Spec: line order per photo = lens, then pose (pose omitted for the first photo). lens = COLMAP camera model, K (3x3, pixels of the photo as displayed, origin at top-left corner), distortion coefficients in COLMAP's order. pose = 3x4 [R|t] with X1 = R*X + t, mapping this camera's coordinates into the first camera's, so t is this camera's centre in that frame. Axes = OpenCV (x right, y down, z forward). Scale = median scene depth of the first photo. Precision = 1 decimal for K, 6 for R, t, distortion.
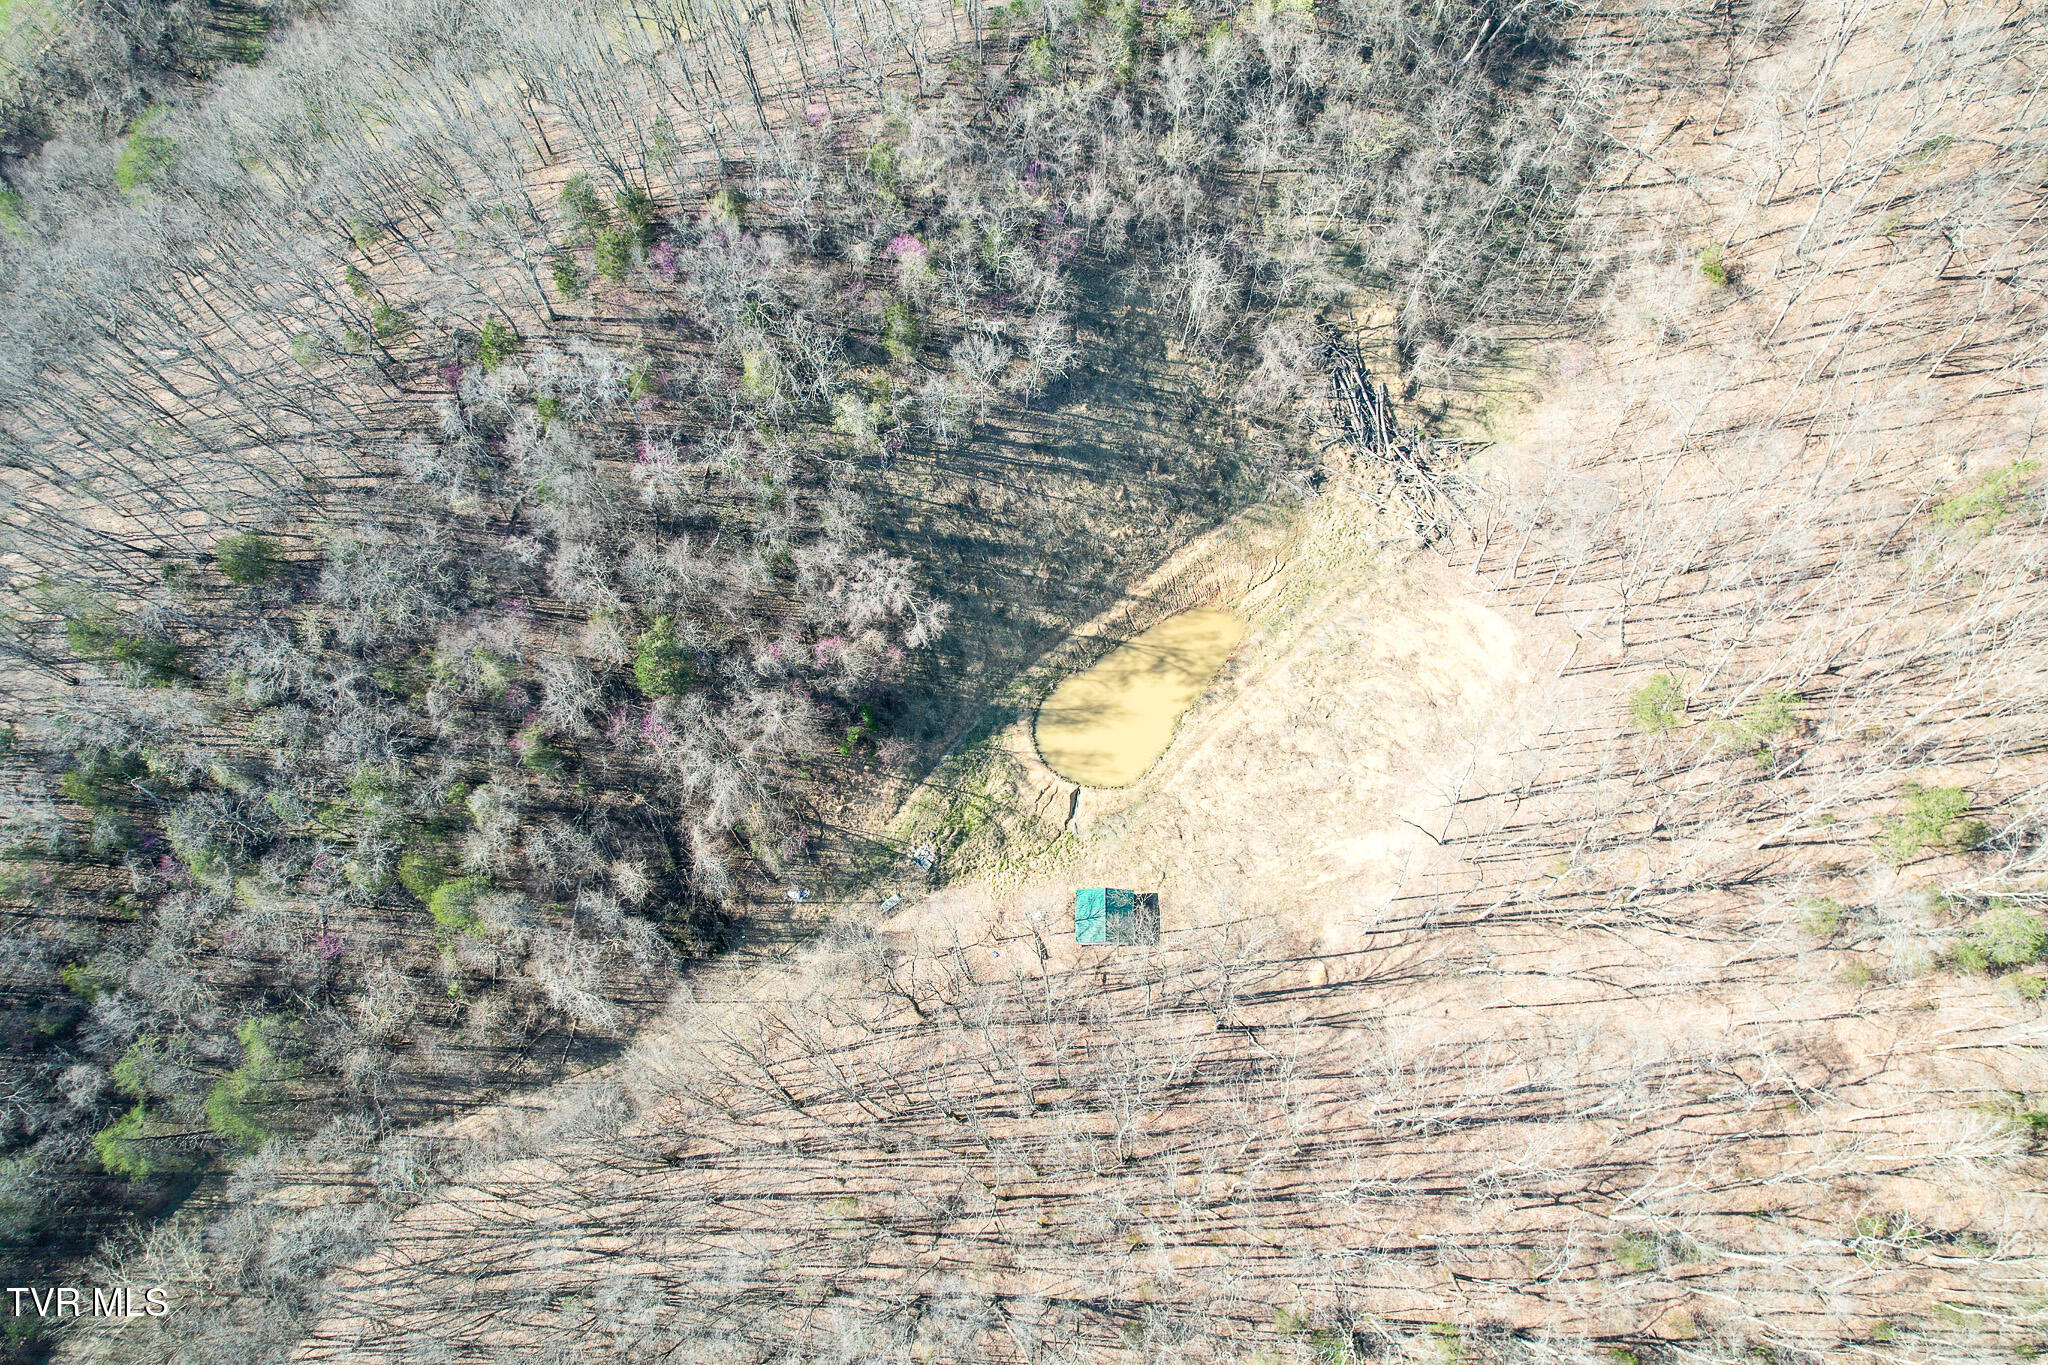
lens RADIAL K [[1308.9, 0, 1034.6], [0, 1308.9, 691.8], [0, 0, 1]] dist [-0.055982, 0.043716]
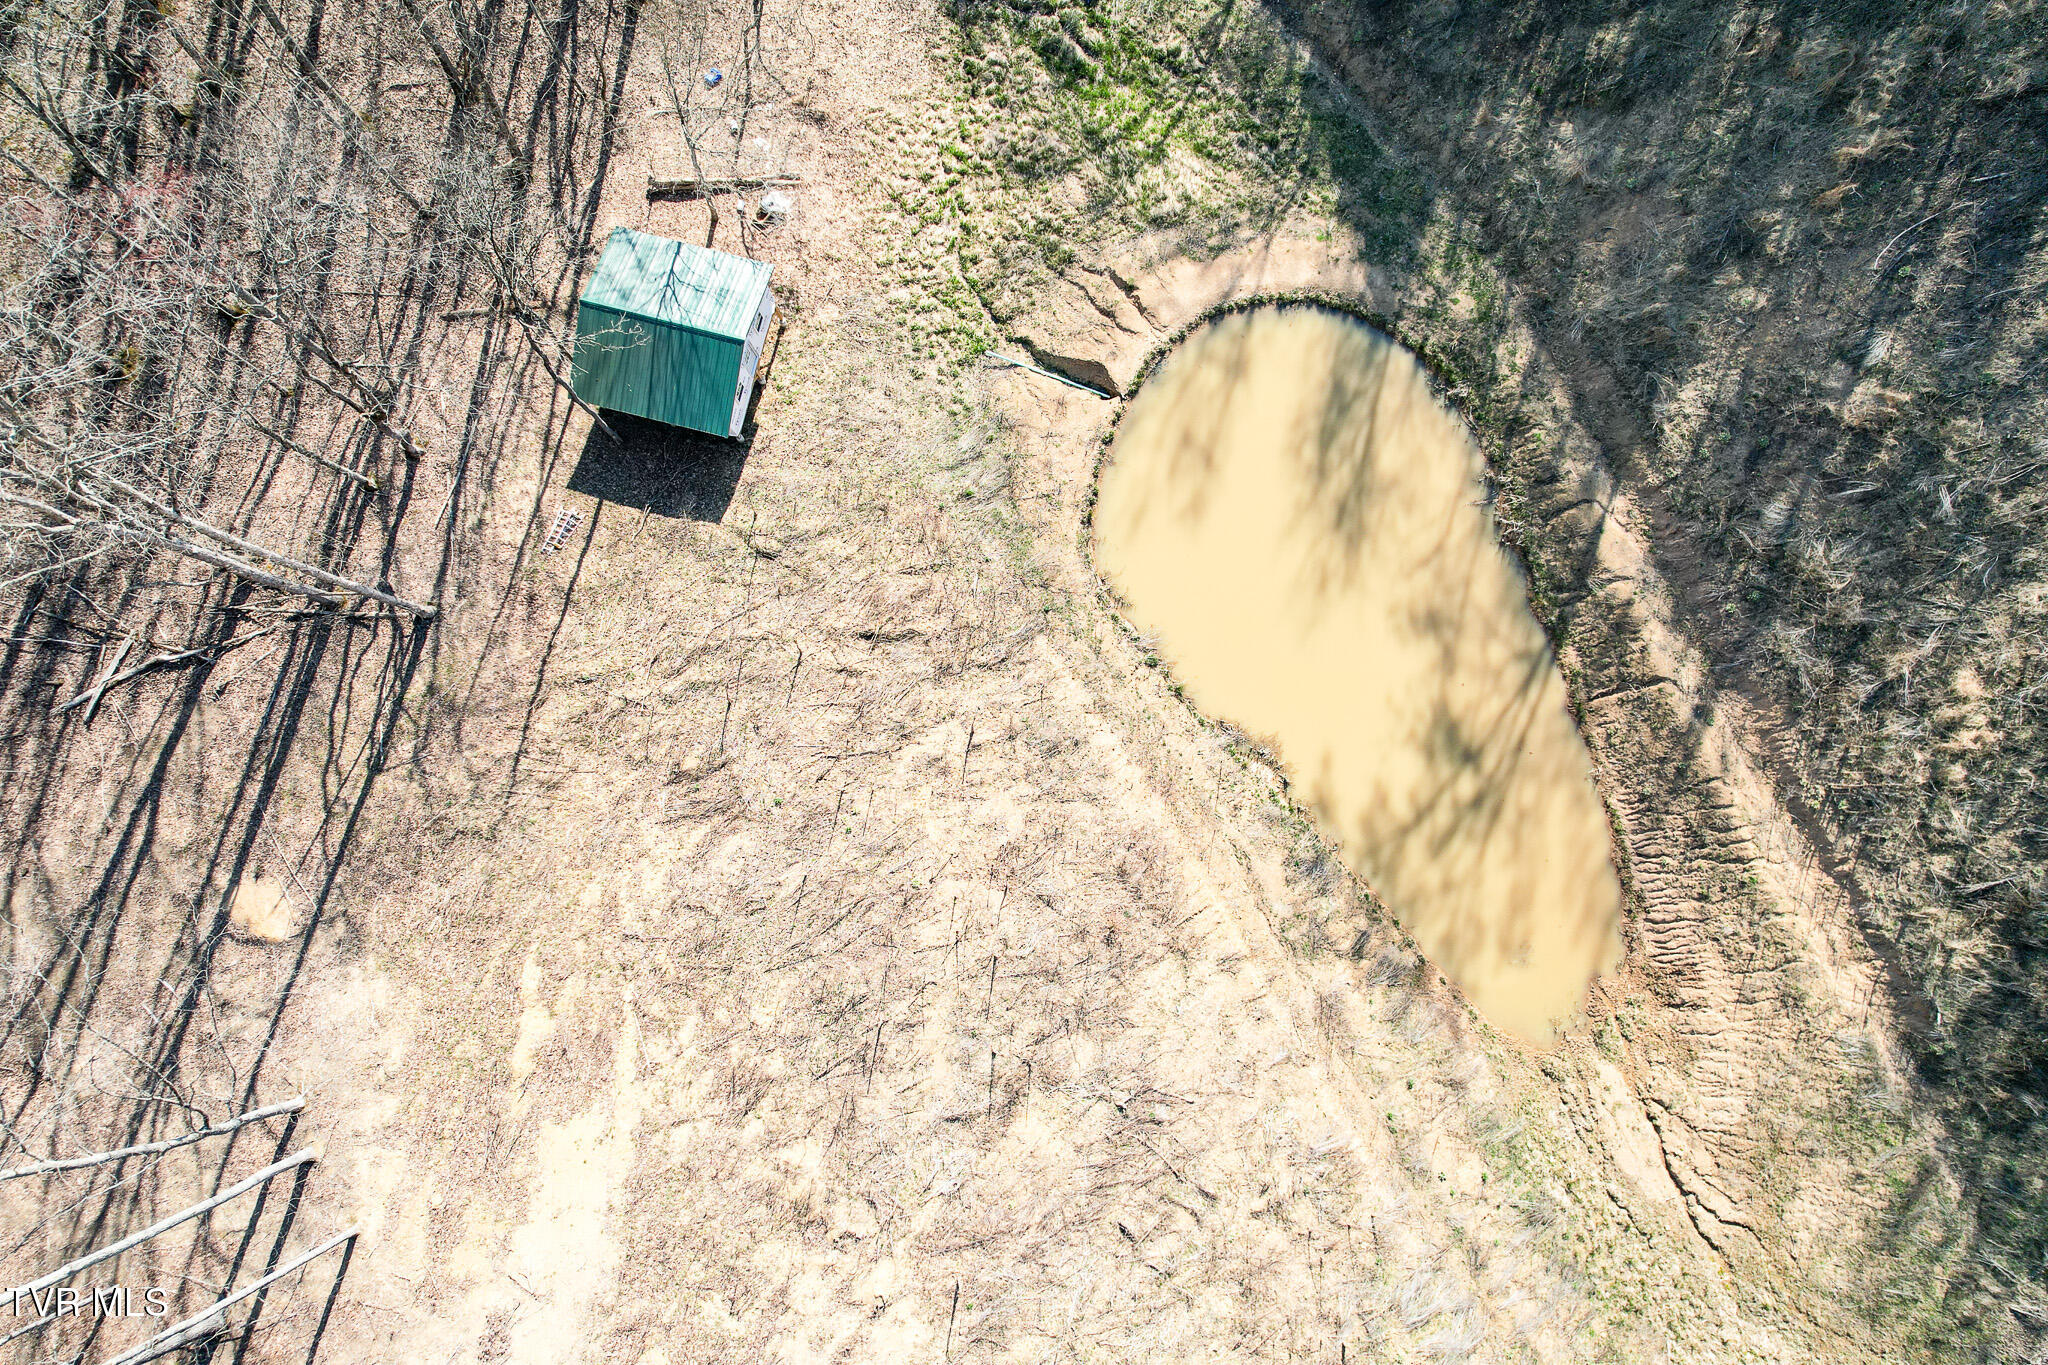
lens RADIAL K [[1308.9, 0, 1034.6], [0, 1308.9, 691.8], [0, 0, 1]] dist [-0.055982, 0.043716]
pose [[-0.231738, 0.971188, -0.055593, 0.127163], [-0.909897, -0.196190, 0.365510, -0.041146], [0.344072, 0.135287, 0.929146, 0.692362]]
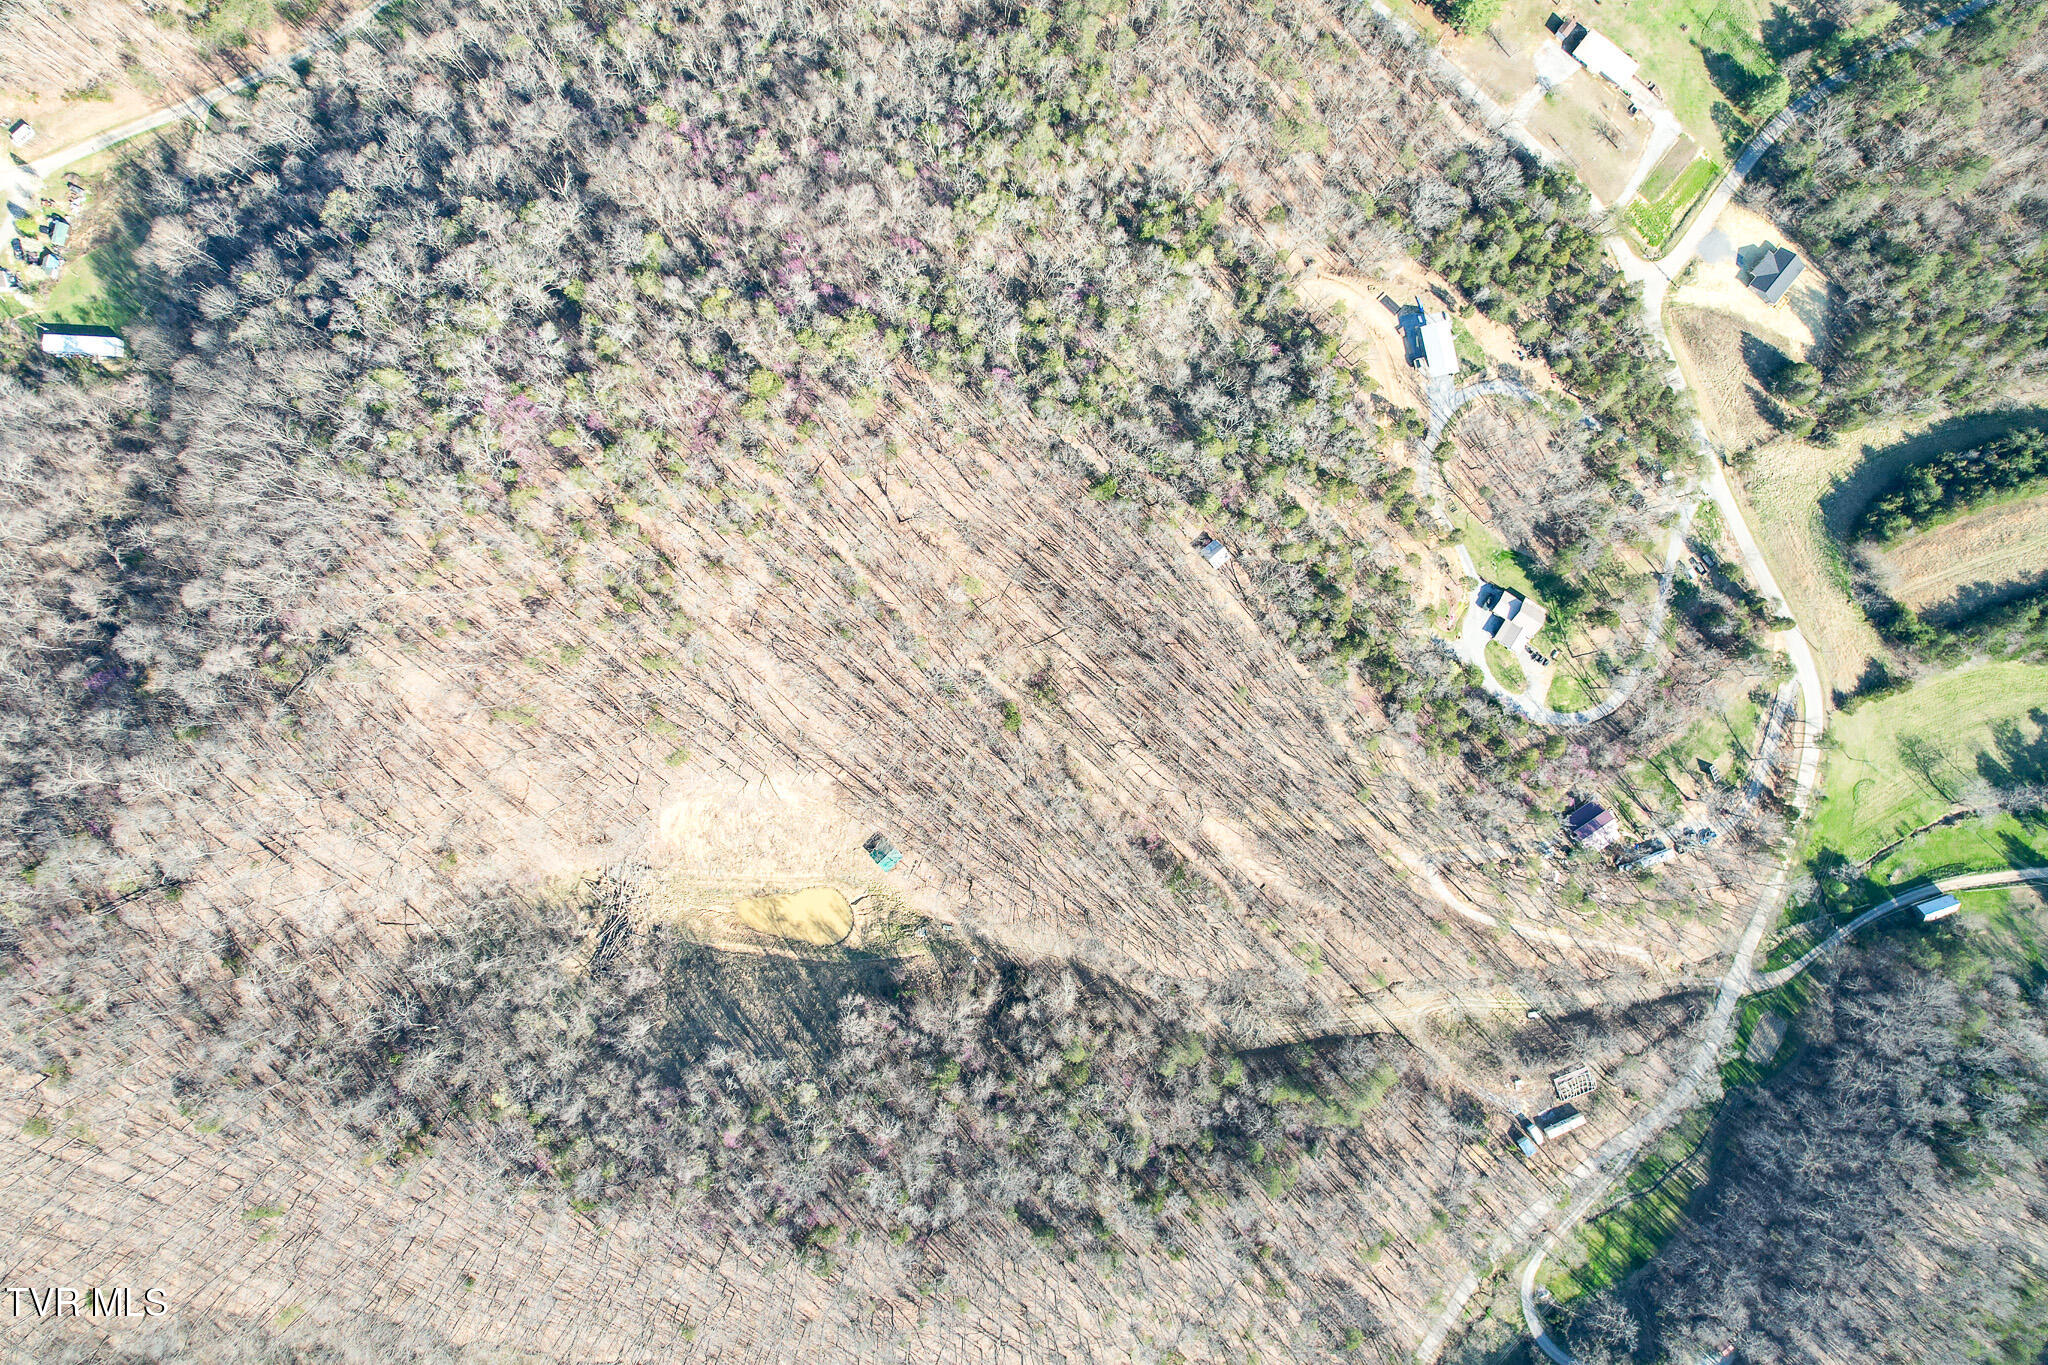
lens RADIAL K [[1308.9, 0, 1034.6], [0, 1308.9, 691.8], [0, 0, 1]] dist [-0.055982, 0.043716]
pose [[-0.699425, -0.714695, 0.003935, 0.063651], [0.668382, -0.652131, 0.357758, -0.268432], [-0.253122, 0.252855, 0.933806, -1.198025]]
